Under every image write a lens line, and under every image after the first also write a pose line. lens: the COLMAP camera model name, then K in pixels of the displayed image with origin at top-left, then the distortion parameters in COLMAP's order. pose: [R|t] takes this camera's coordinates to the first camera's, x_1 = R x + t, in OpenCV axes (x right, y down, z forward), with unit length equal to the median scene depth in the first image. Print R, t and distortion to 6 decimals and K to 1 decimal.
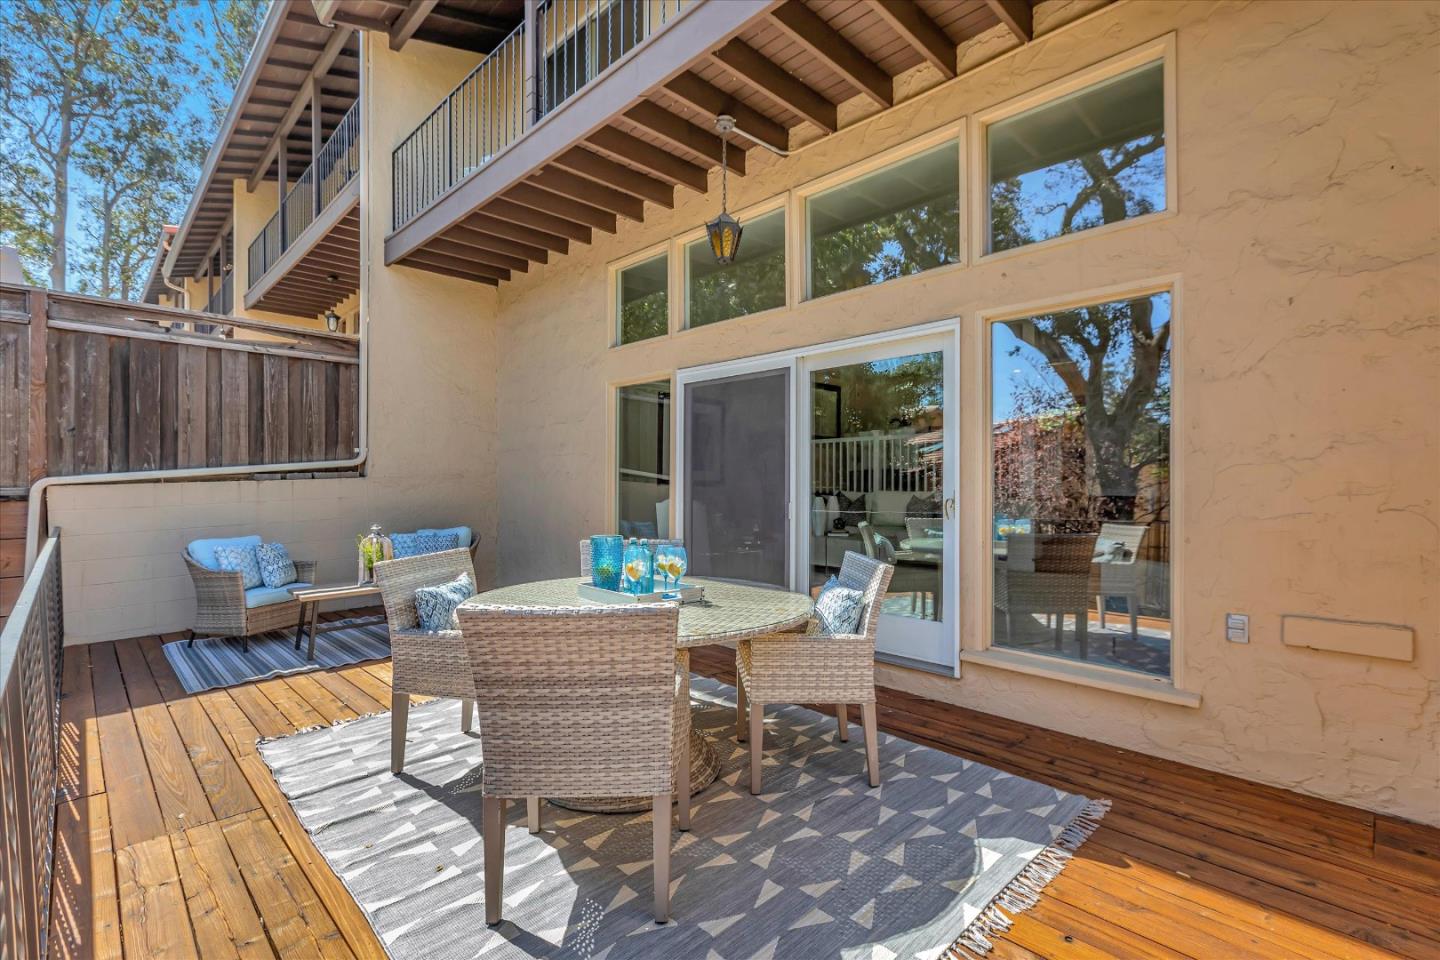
lens RADIAL K [[648.6, 0, 720.0], [0, 648.6, 480.0], [0, 0, 1]] dist [0.001414, 0.000043]
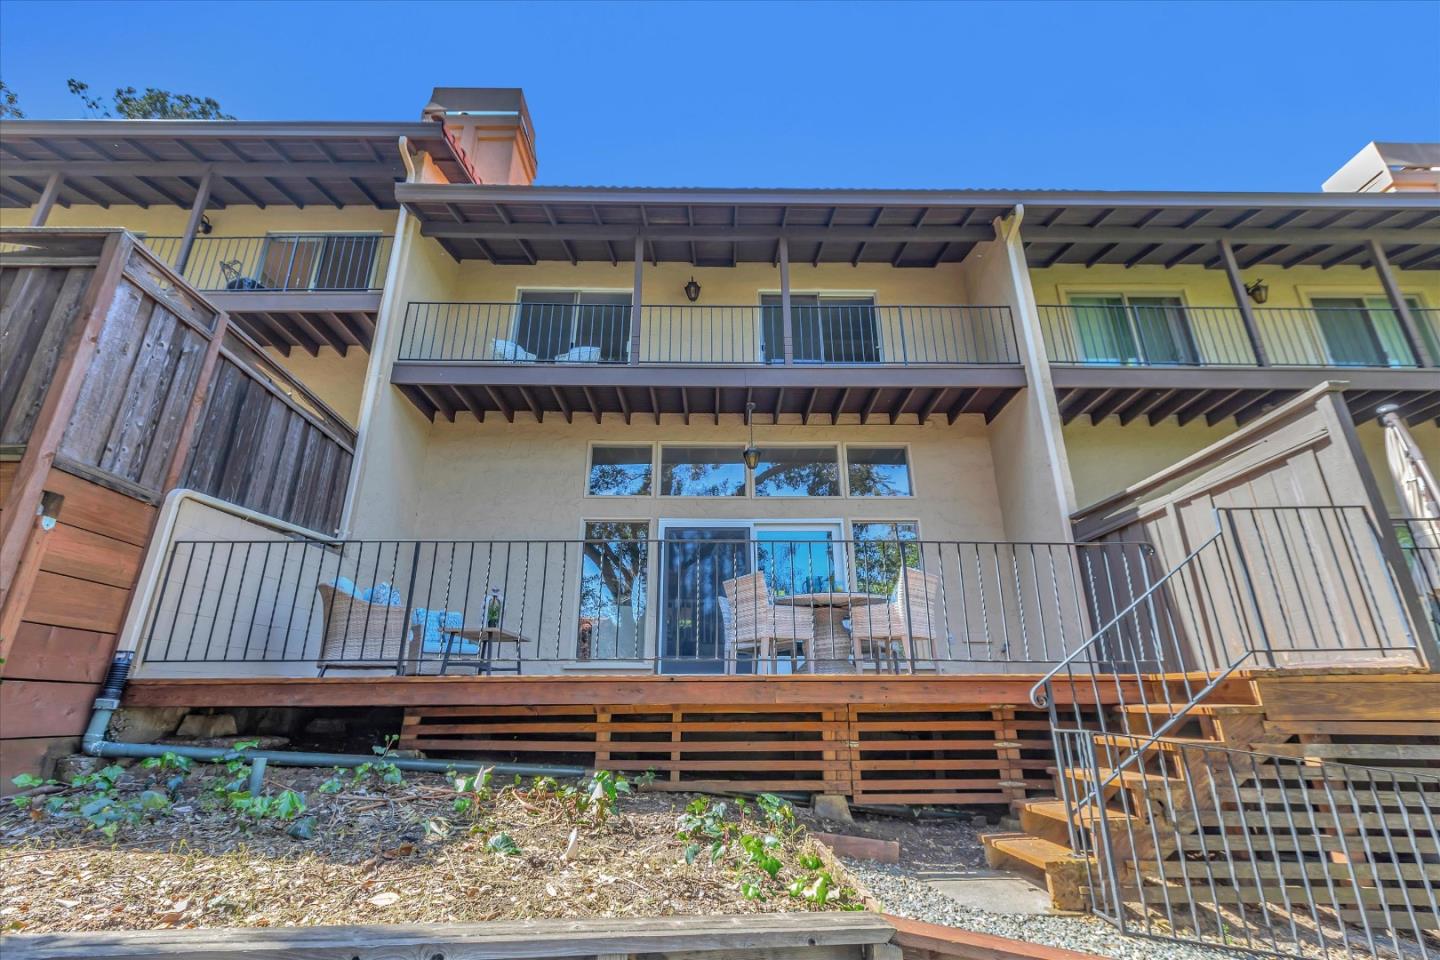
lens RADIAL K [[648.6, 0, 720.0], [0, 648.6, 480.0], [0, 0, 1]] dist [0.001414, 0.000043]
pose [[0.691010, 0.244681, 0.680174, -0.958422], [0.000106, 0.940933, -0.338592, 0.258225], [-0.722845, 0.234043, 0.650169, -0.161310]]
